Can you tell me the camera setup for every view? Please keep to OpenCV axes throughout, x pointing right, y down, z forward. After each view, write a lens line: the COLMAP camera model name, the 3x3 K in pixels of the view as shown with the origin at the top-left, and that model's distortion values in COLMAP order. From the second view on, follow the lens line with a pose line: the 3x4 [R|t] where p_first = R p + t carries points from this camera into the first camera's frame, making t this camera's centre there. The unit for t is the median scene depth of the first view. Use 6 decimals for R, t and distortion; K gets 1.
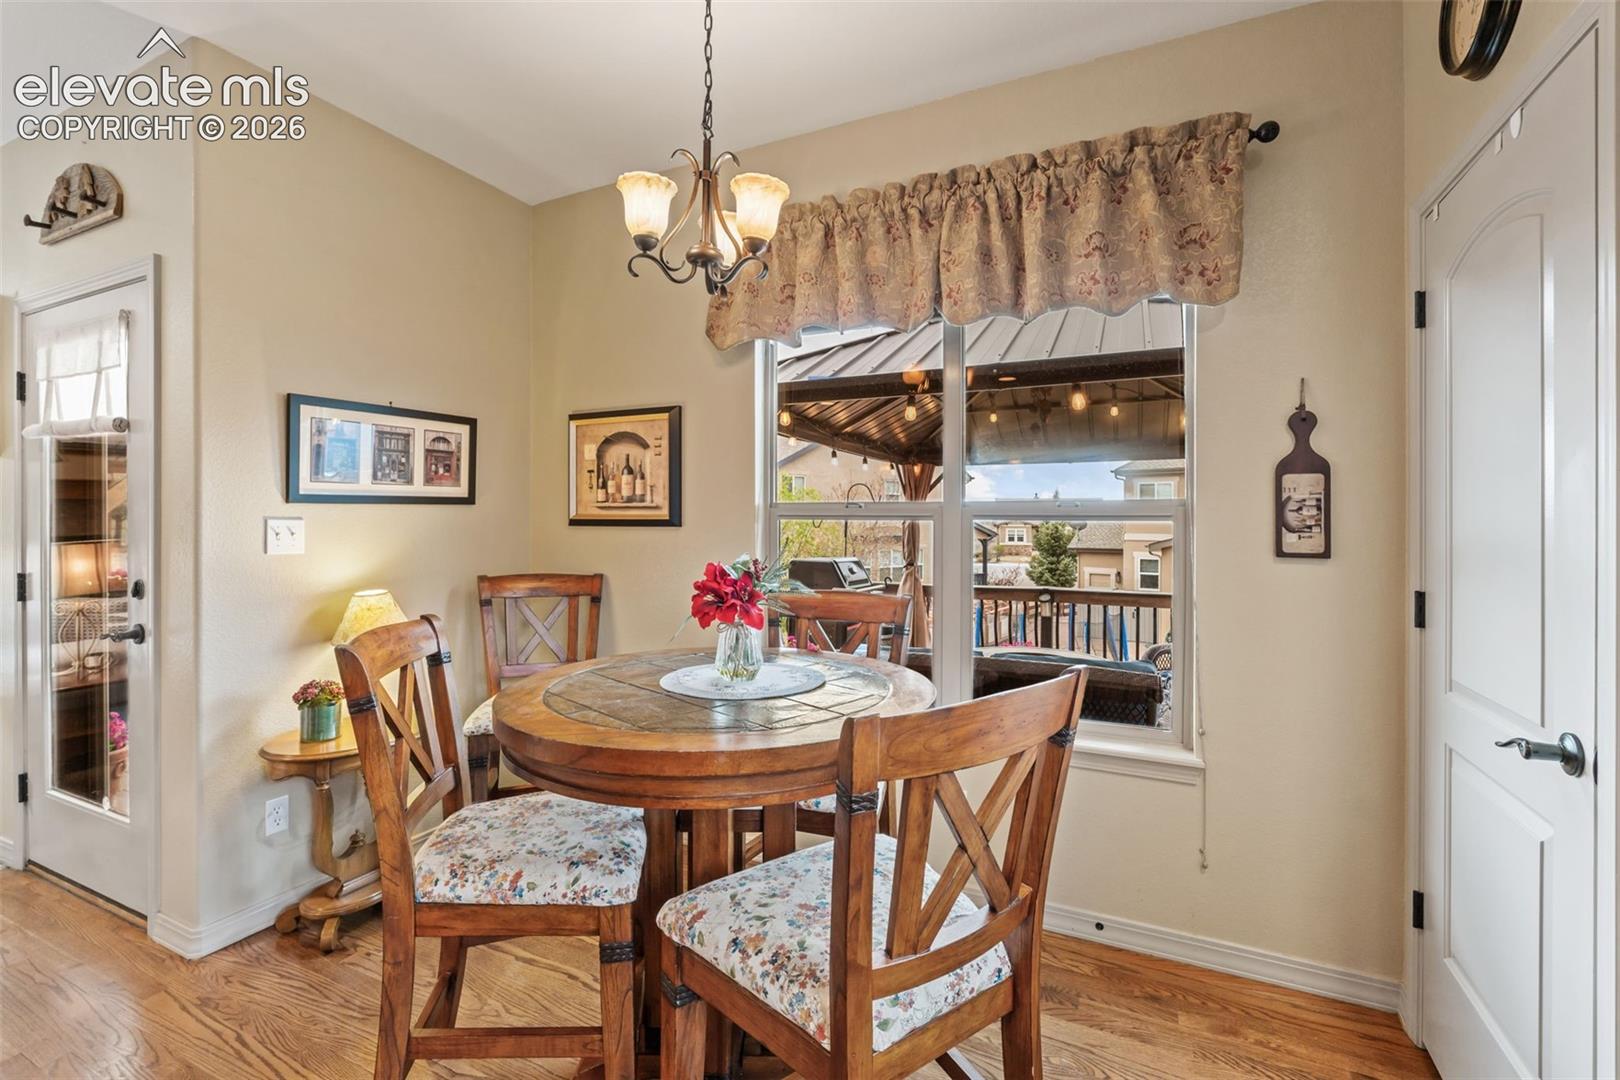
lens RADIAL K [[719.1, 0, 791.1], [0, 719.1, 521.4], [0, 0, 1]] dist [-0.015102, 0.000072]
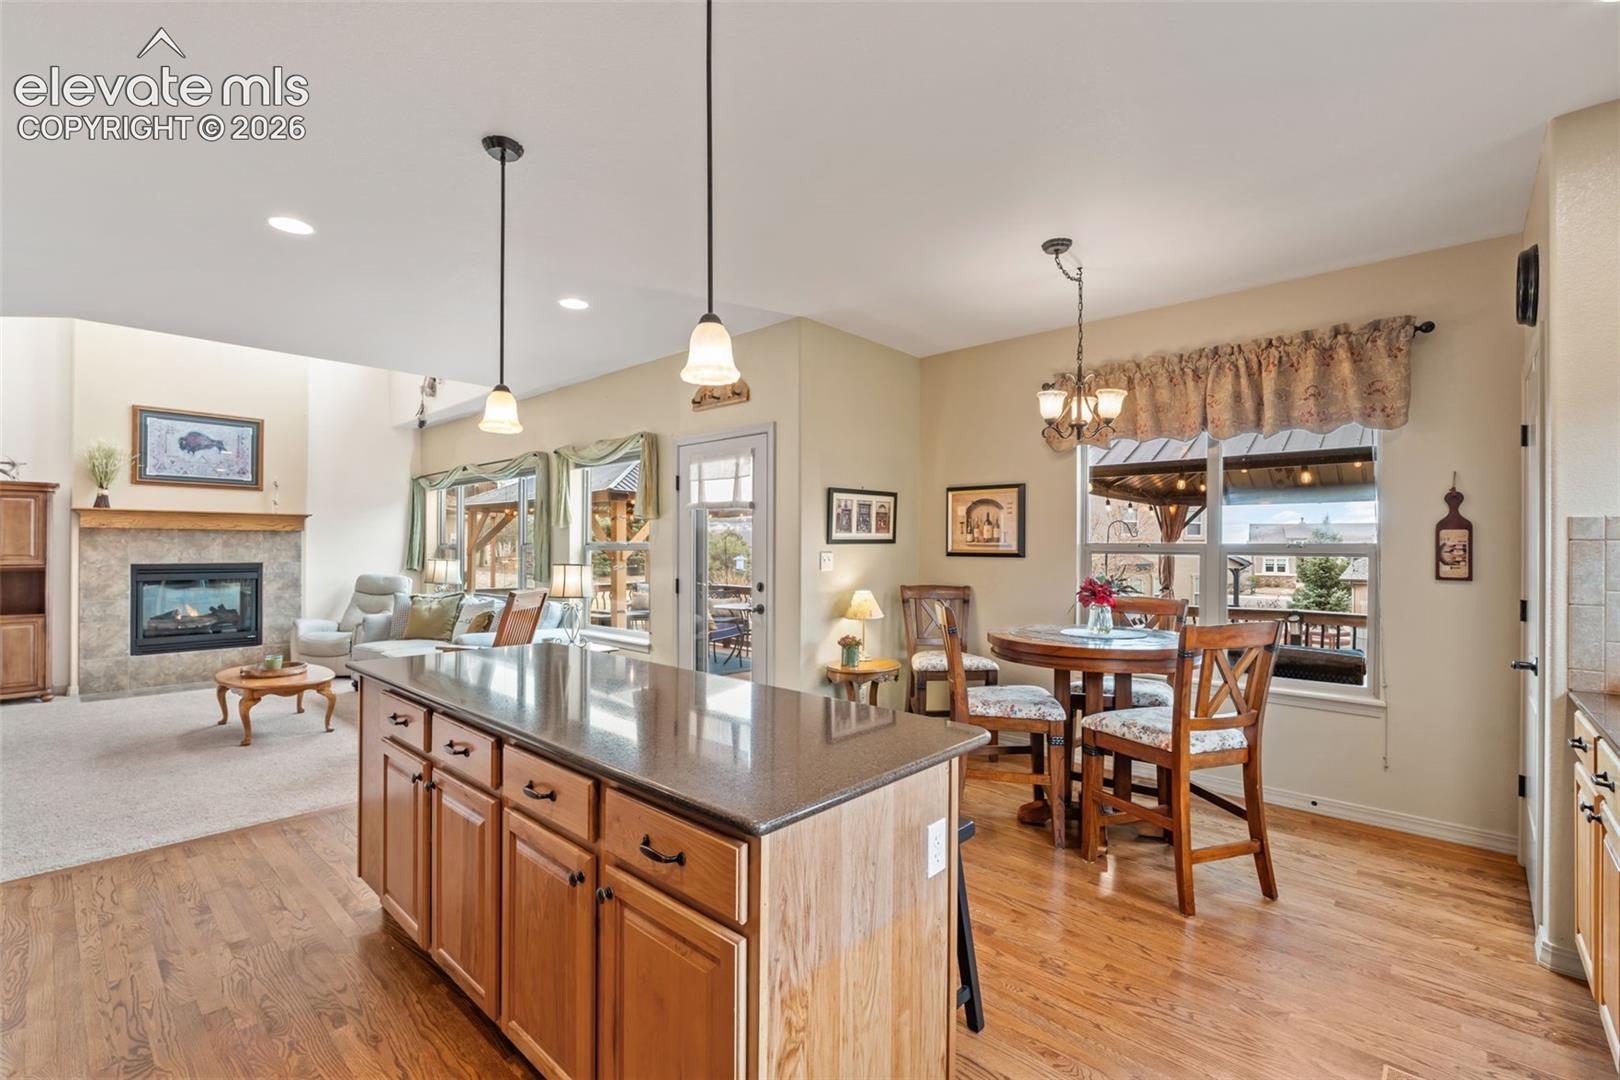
lens RADIAL K [[711.5, 0, 798.4], [0, 711.5, 545.9], [0, 0, 1]] dist [-0.003485, -0.000642]
pose [[0.958423, 0.003525, -0.285330, -0.231352], [-0.004265, 0.999989, -0.001972, -0.016559], [0.285320, 0.003107, 0.958427, -0.863678]]
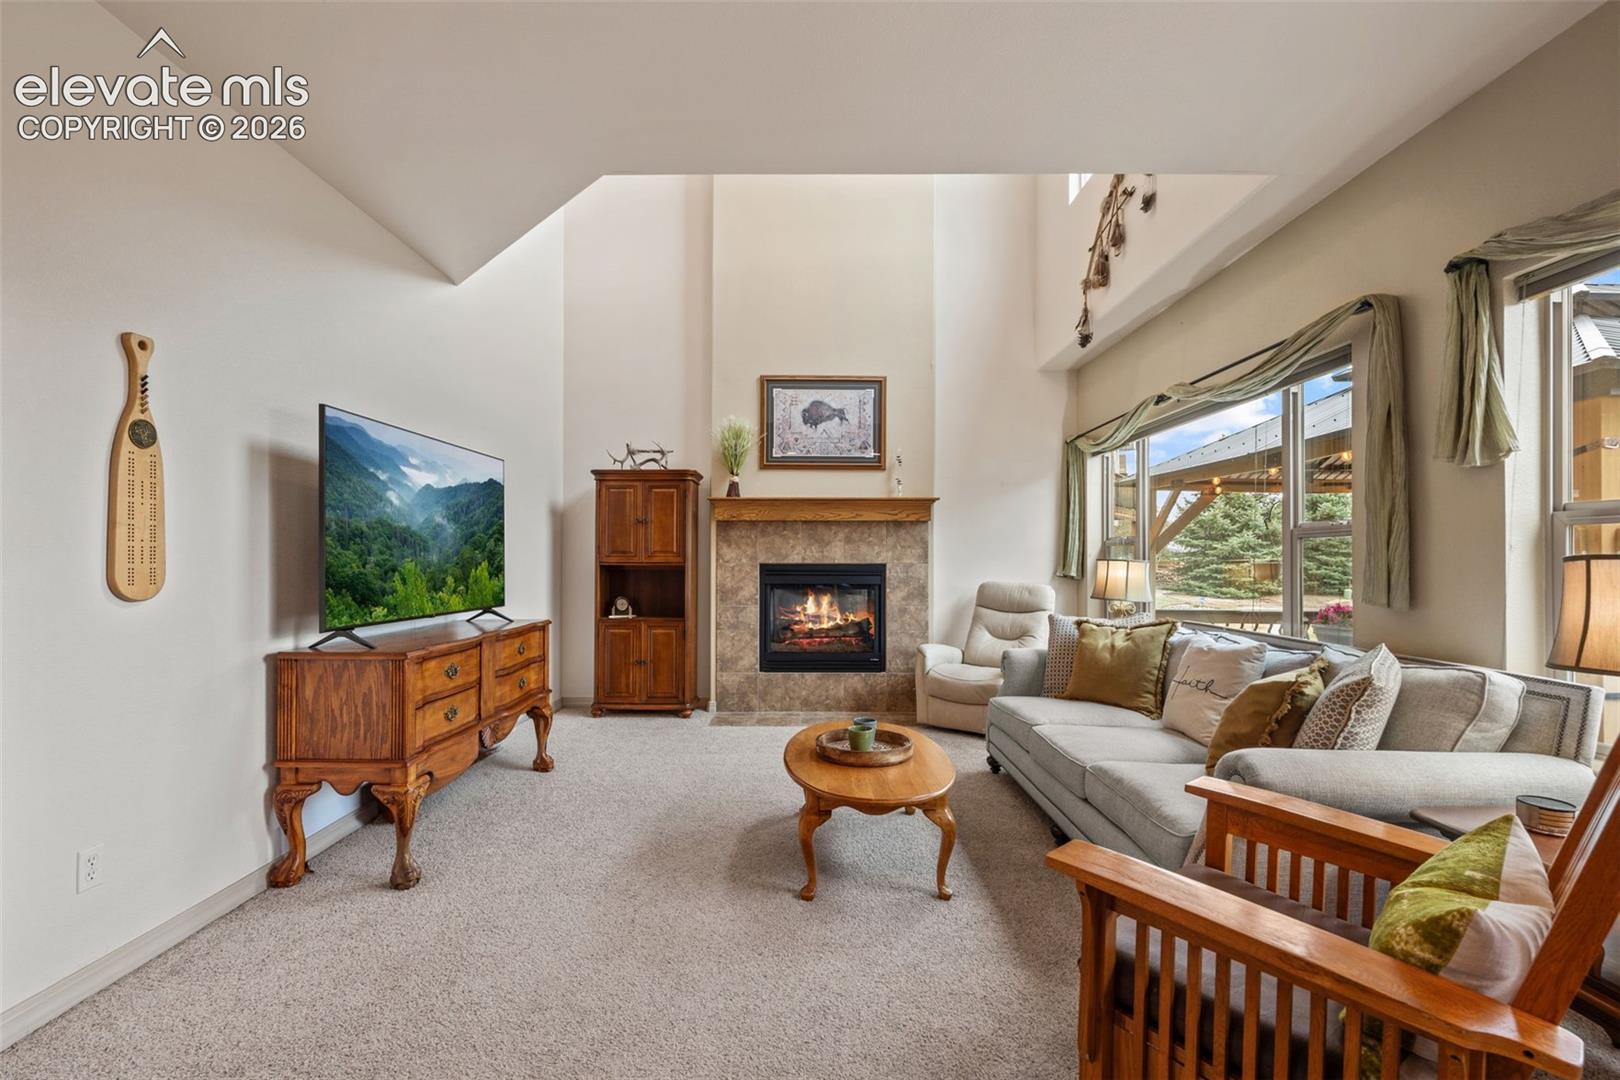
lens RADIAL K [[711.5, 0, 809.9], [0, 711.5, 552.7], [0, 0, 1]] dist [-0.003485, -0.000642]
pose [[0.450753, -0.006873, -0.892622, -1.354572], [-0.002922, 0.999954, -0.009175, 0.046453], [0.892644, 0.006743, 0.450712, 0.144812]]
